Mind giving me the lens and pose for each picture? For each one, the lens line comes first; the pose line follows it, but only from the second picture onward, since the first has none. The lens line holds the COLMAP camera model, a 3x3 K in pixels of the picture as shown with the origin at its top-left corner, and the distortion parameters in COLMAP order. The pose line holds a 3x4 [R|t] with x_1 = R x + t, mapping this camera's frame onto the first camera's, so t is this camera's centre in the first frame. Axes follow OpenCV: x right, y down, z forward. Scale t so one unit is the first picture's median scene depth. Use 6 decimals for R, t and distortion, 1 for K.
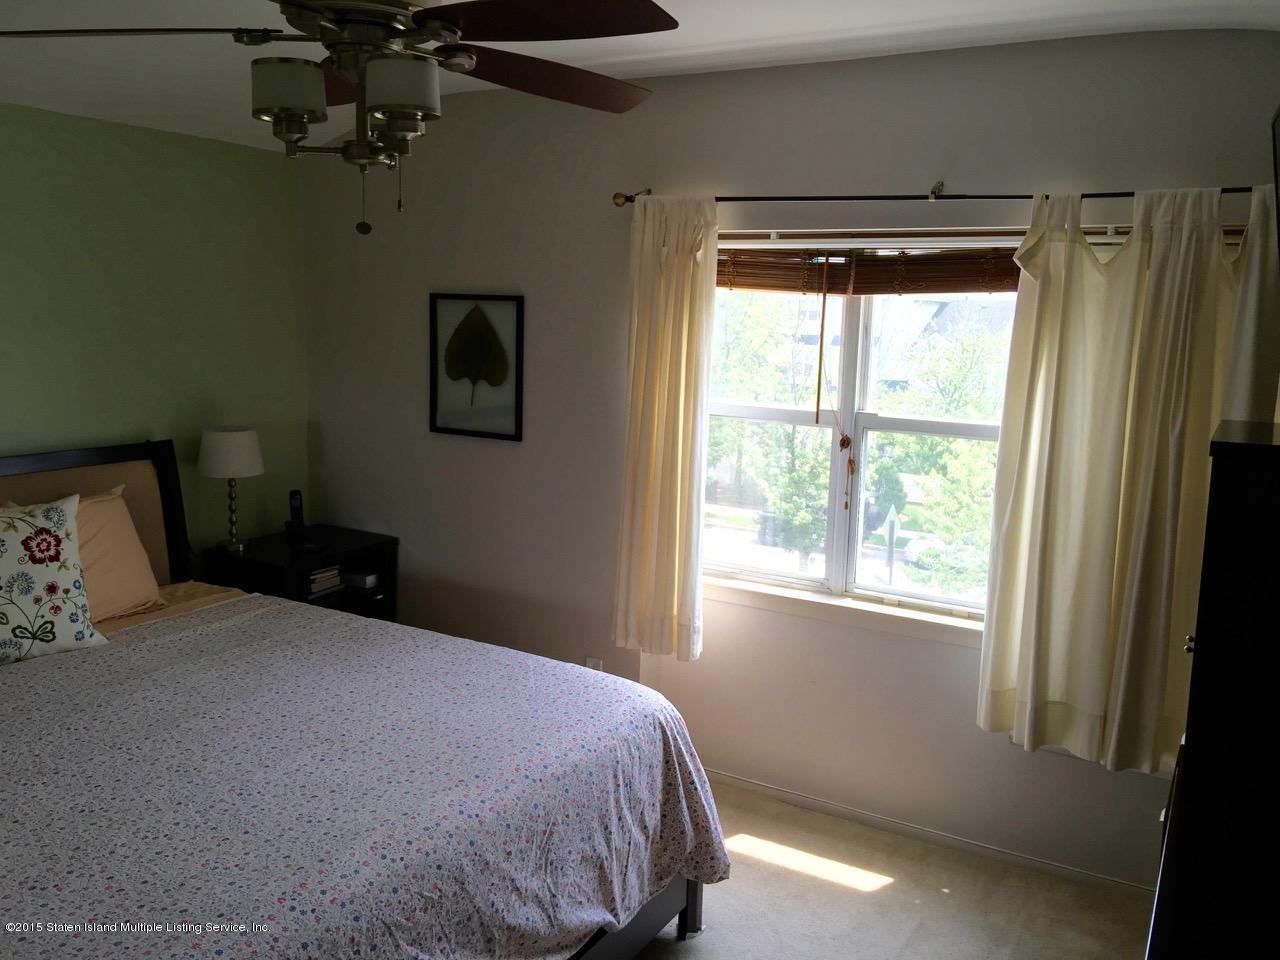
lens RADIAL K [[1080.0, 0, 632.7], [0, 1080.0, 466.3], [0, 0, 1]] dist [0.090855, -0.154994]
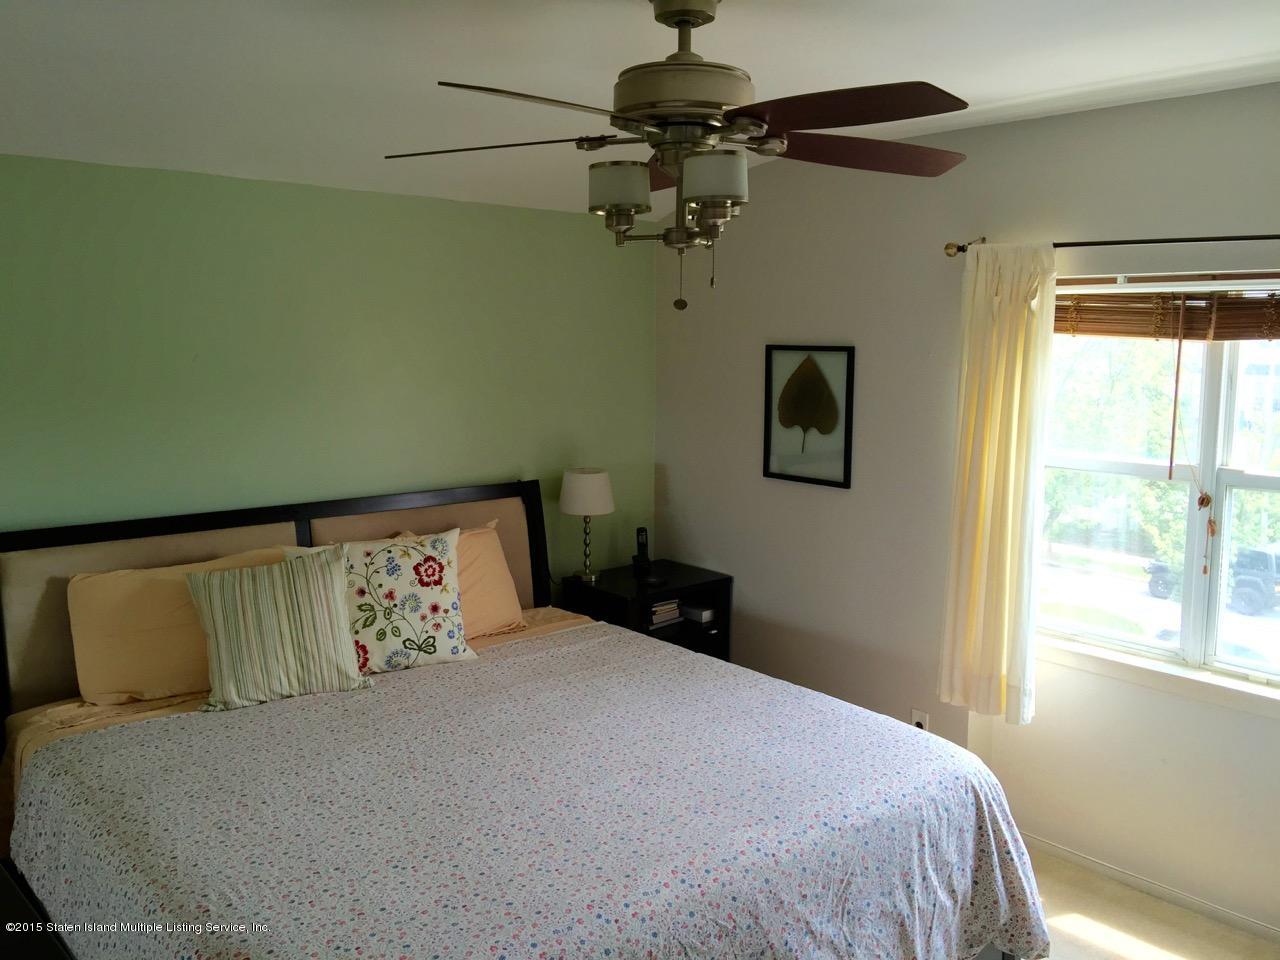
lens RADIAL K [[1080.0, 0, 632.7], [0, 1080.0, 466.3], [0, 0, 1]] dist [0.090855, -0.154994]
pose [[0.944870, 0.017263, -0.326989, 0.050278], [-0.026878, 0.999328, -0.024908, -0.018153], [0.326340, 0.032324, 0.944700, -0.037114]]
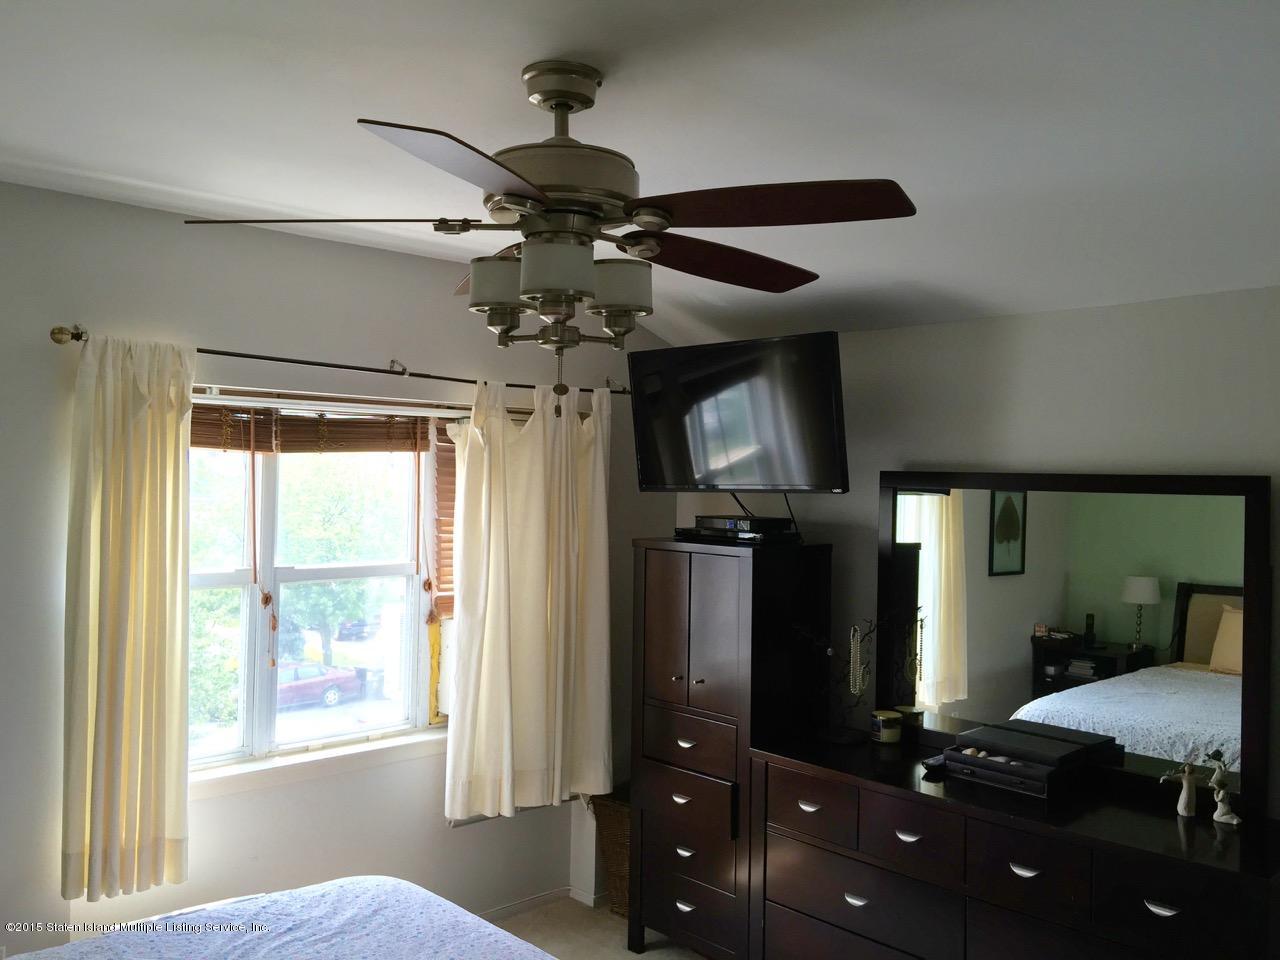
lens RADIAL K [[1080.0, 0, 632.7], [0, 1080.0, 466.3], [0, 0, 1]] dist [0.090855, -0.154994]
pose [[0.294911, -0.030158, 0.955049, -0.785434], [0.114849, 0.993375, -0.004096, -0.121052], [-0.948597, 0.110894, 0.296421, 0.455828]]
